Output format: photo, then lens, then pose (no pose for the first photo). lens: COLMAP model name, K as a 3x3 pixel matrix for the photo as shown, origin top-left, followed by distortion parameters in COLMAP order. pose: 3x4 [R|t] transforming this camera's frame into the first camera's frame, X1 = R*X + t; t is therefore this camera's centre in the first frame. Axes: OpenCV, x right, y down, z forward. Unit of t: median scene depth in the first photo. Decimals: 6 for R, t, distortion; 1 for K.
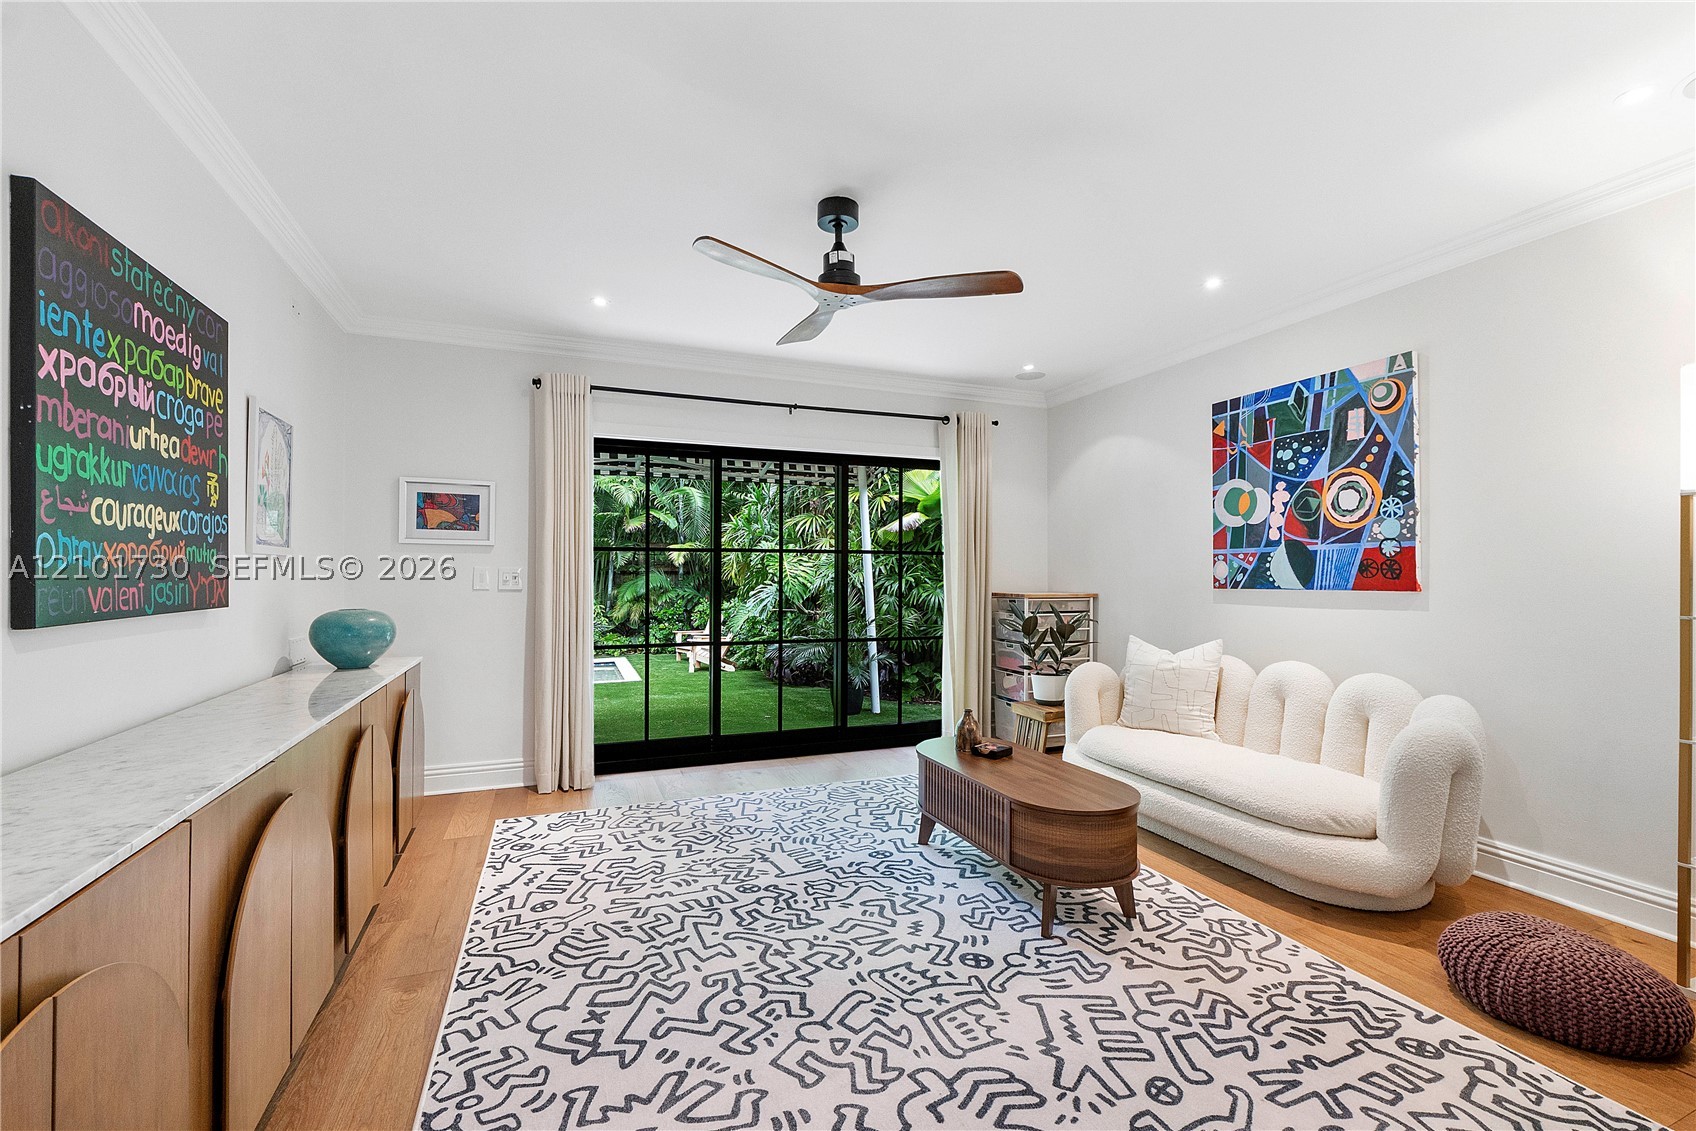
lens RADIAL K [[729.4, 0, 854.3], [0, 729.4, 577.6], [0, 0, 1]] dist [-0.003351, -0.000317]
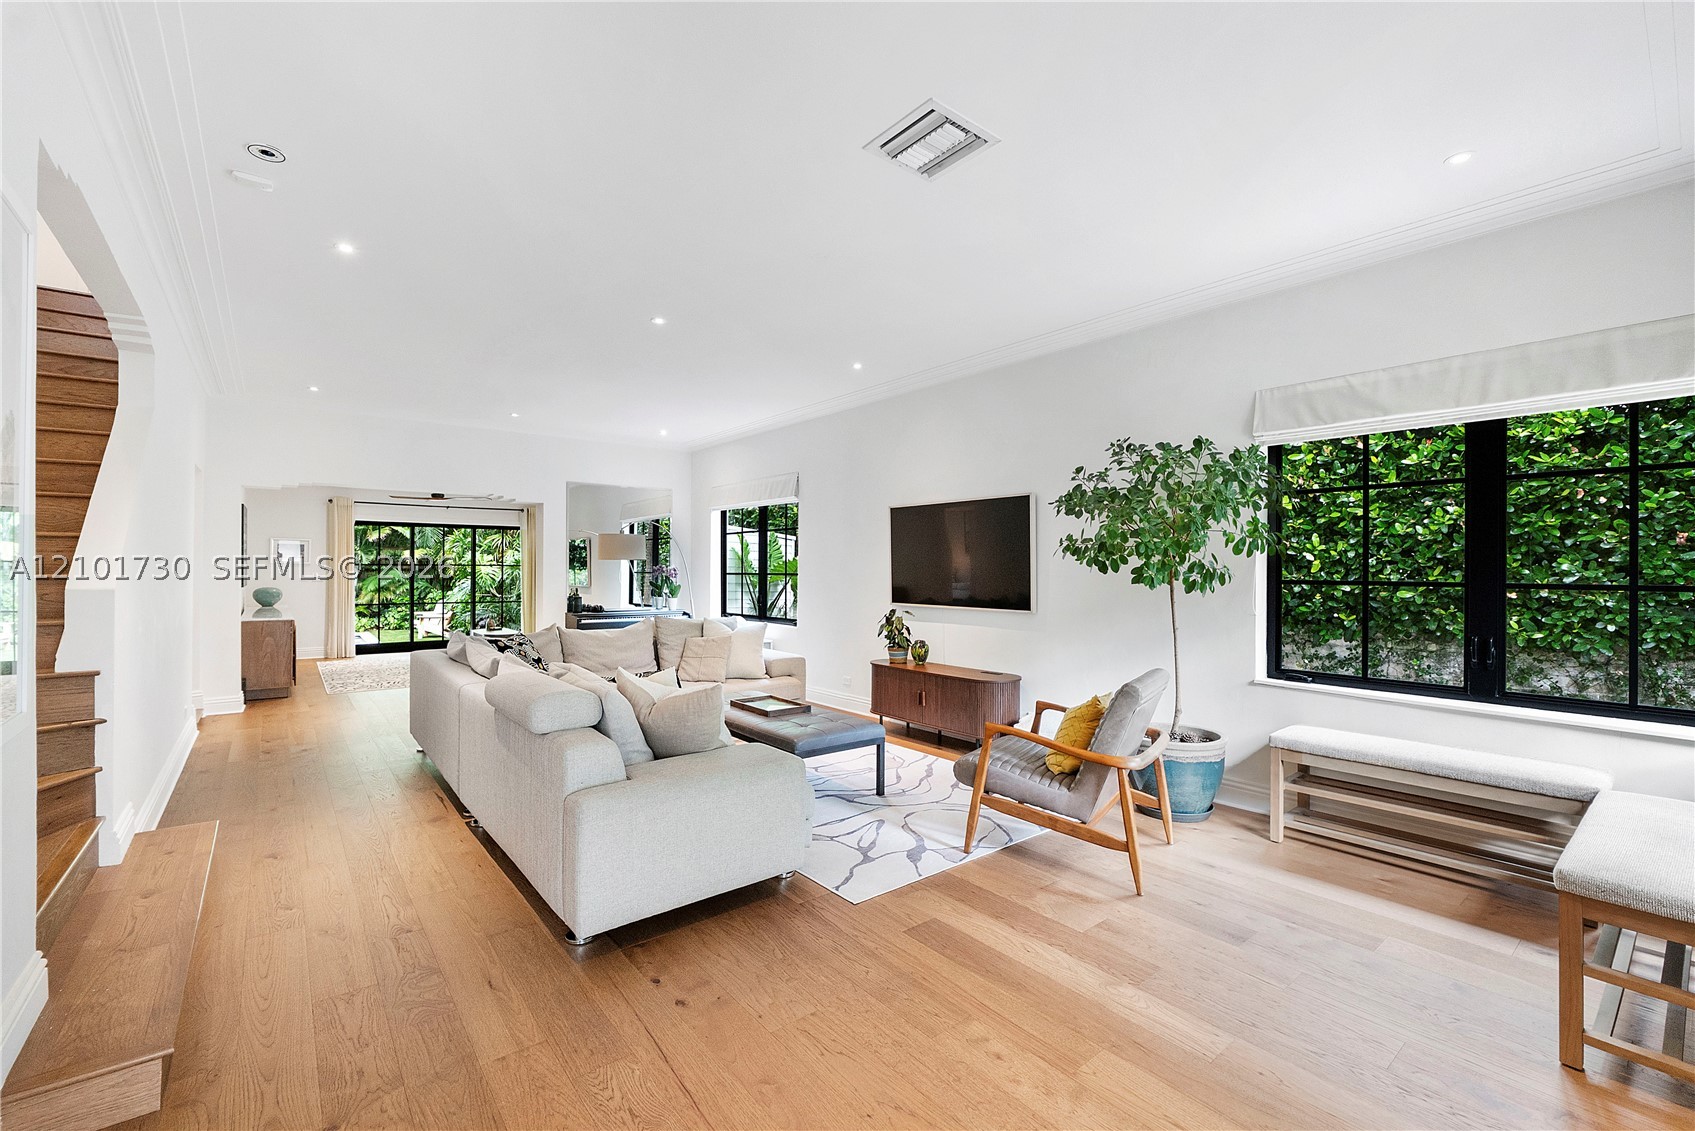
lens RADIAL K [[713.4, 0, 848.1], [0, 713.4, 569.6], [0, 0, 1]] dist [-0.005146, -0.000237]
pose [[0.958622, 0.003175, 0.284664, 0.614560], [-0.002333, 0.999992, -0.003299, -0.019591], [-0.284672, 0.002499, 0.958622, -1.965644]]
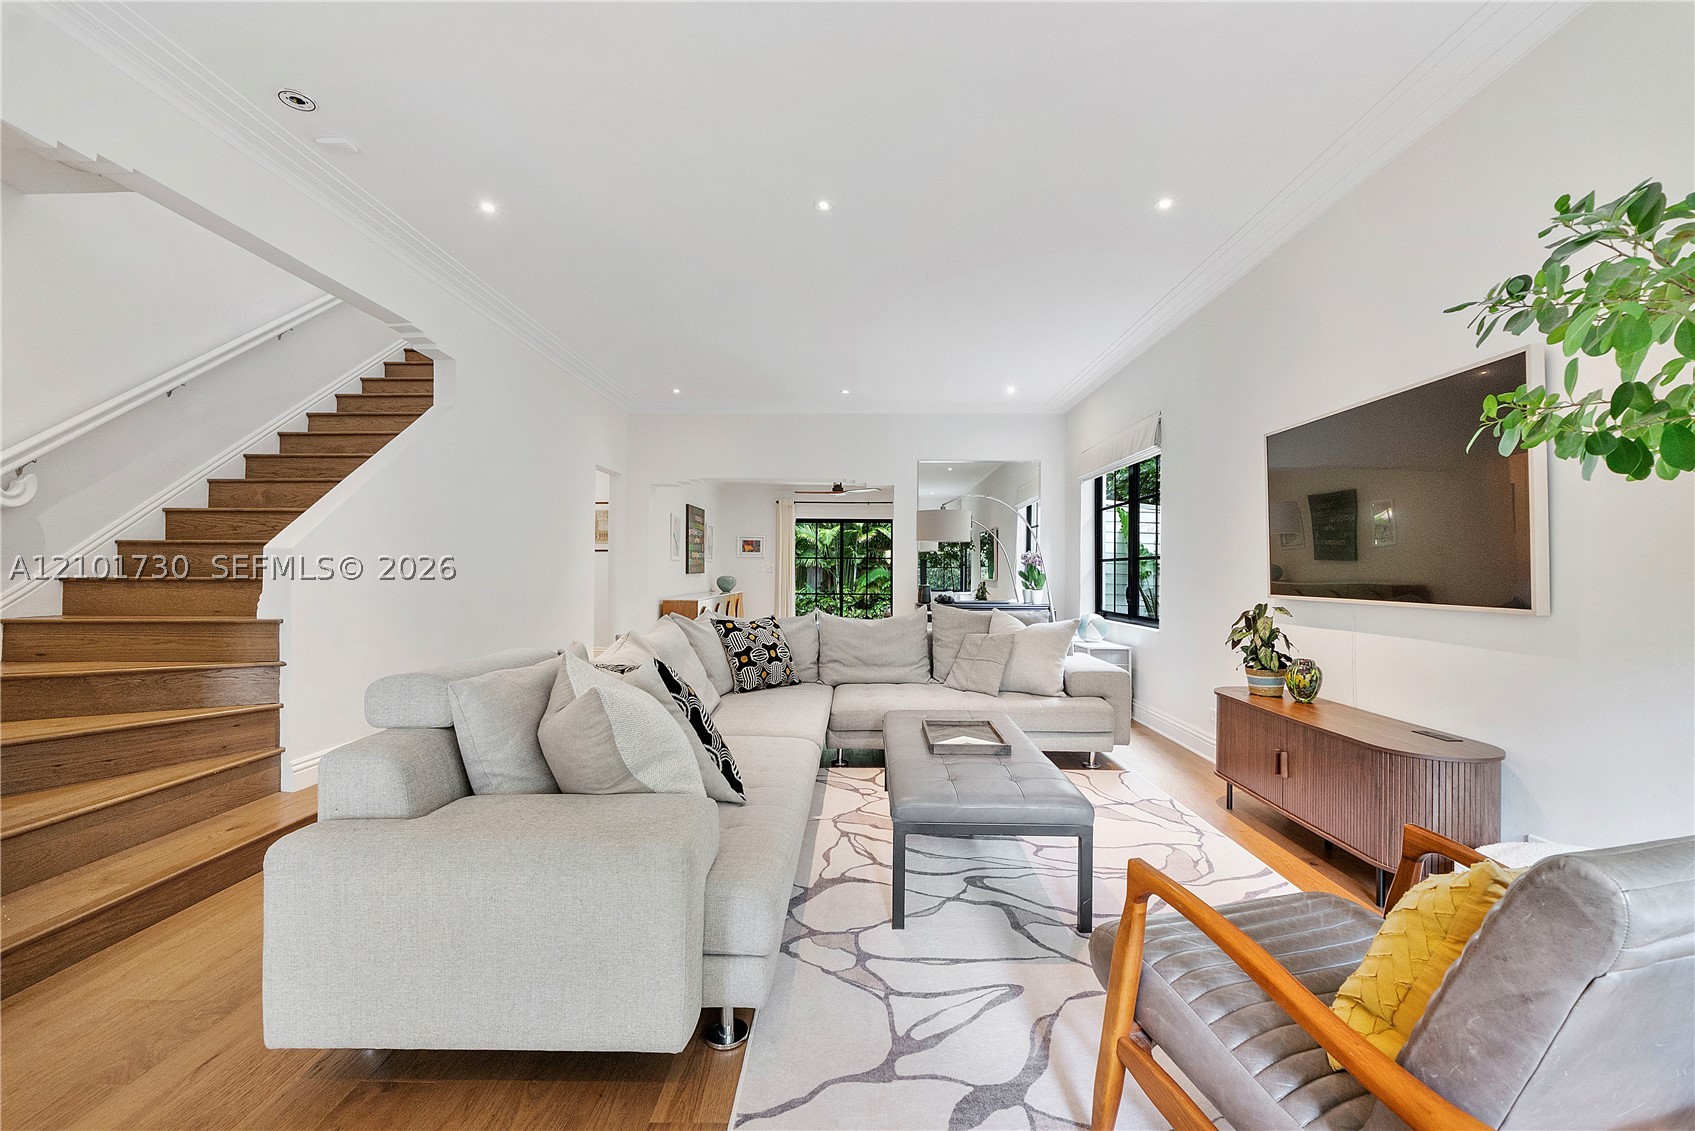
lens RADIAL K [[716.1, 0, 850.2], [0, 716.1, 566.6], [0, 0, 1]] dist [-0.004054, -0.000210]
pose [[0.920674, 0.002408, -0.390325, 0.992286], [-0.006746, 0.999930, -0.009745, 0.021935], [0.390274, 0.011605, 0.920625, -1.594194]]
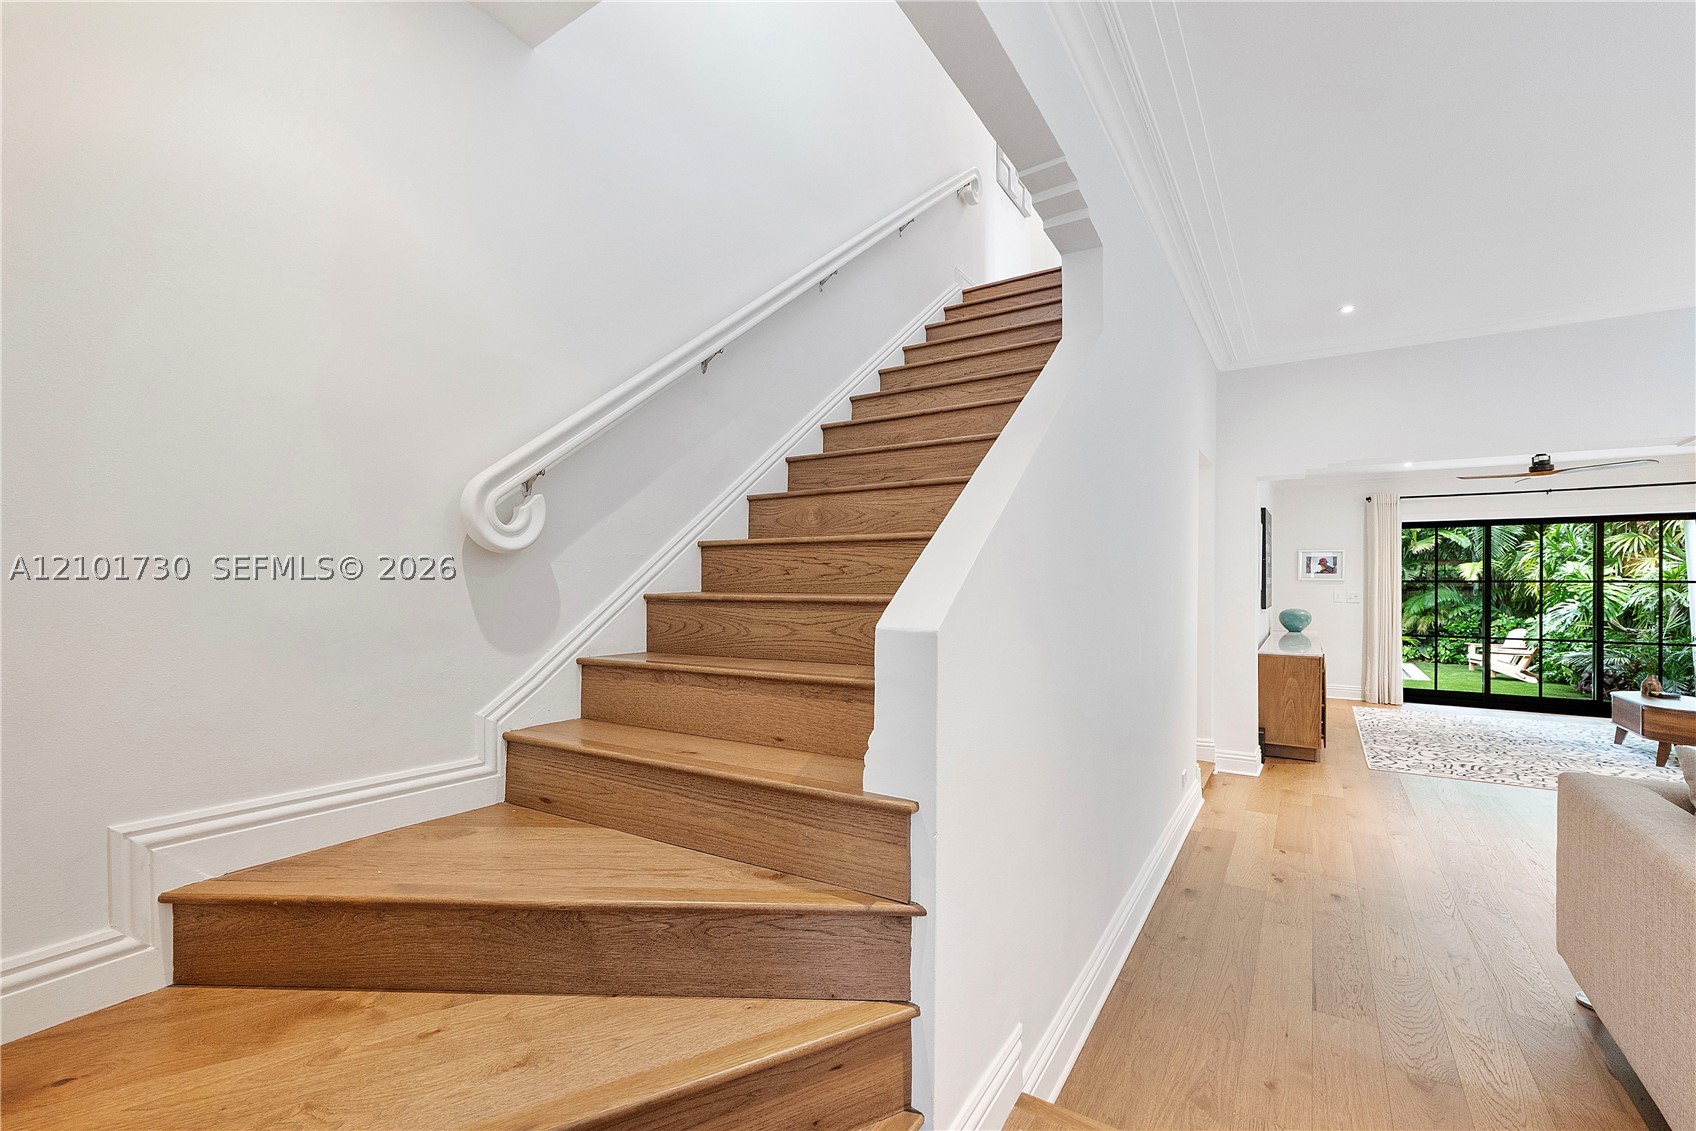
lens RADIAL K [[729.4, 0, 854.3], [0, 729.4, 577.6], [0, 0, 1]] dist [-0.003351, -0.000317]
pose [[0.581035, -0.004305, -0.813867, 0.378885], [-0.006913, 0.999924, -0.010225, -0.022254], [0.813849, 0.011567, 0.580961, -1.337863]]
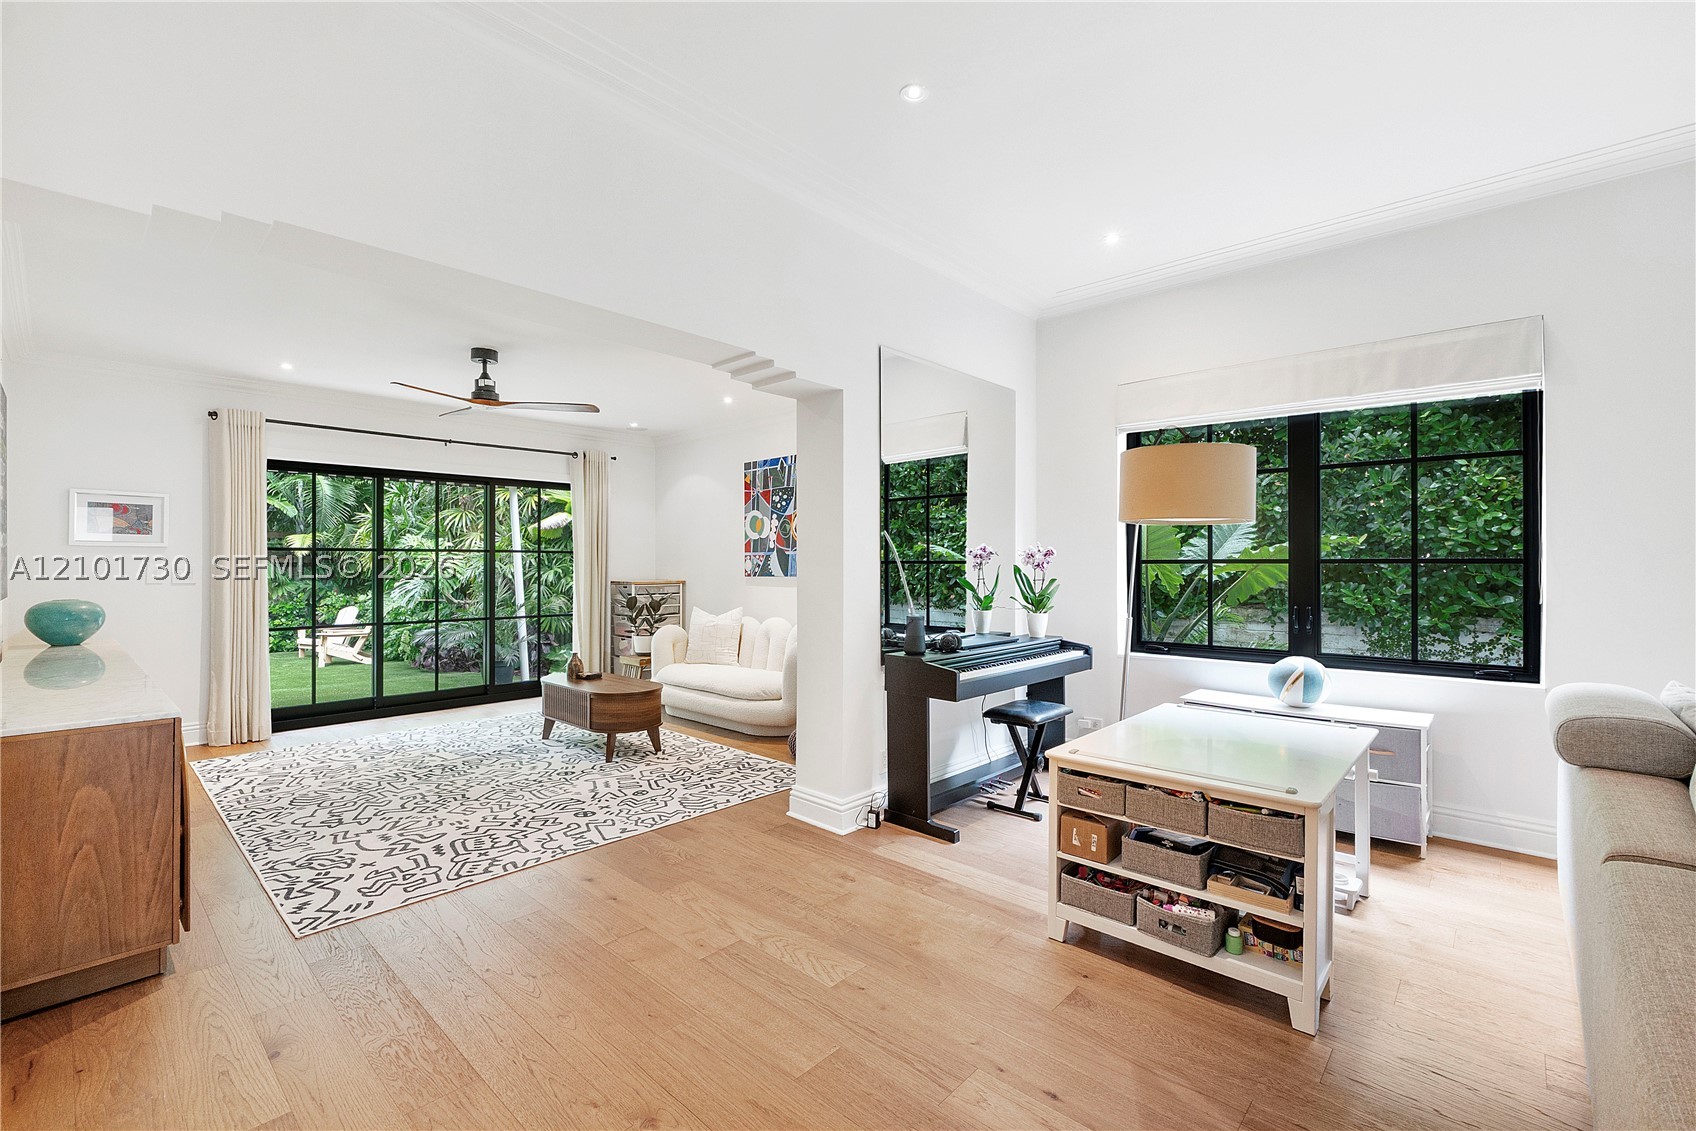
lens RADIAL K [[731.6, 0, 861.2], [0, 731.6, 562.7], [0, 0, 1]] dist [-0.009071, -0.000047]
pose [[0.901713, -0.001837, 0.432331, 0.022057], [0.004034, 0.999983, -0.004164, -0.008158], [-0.432316, 0.005499, 0.901705, -0.588874]]
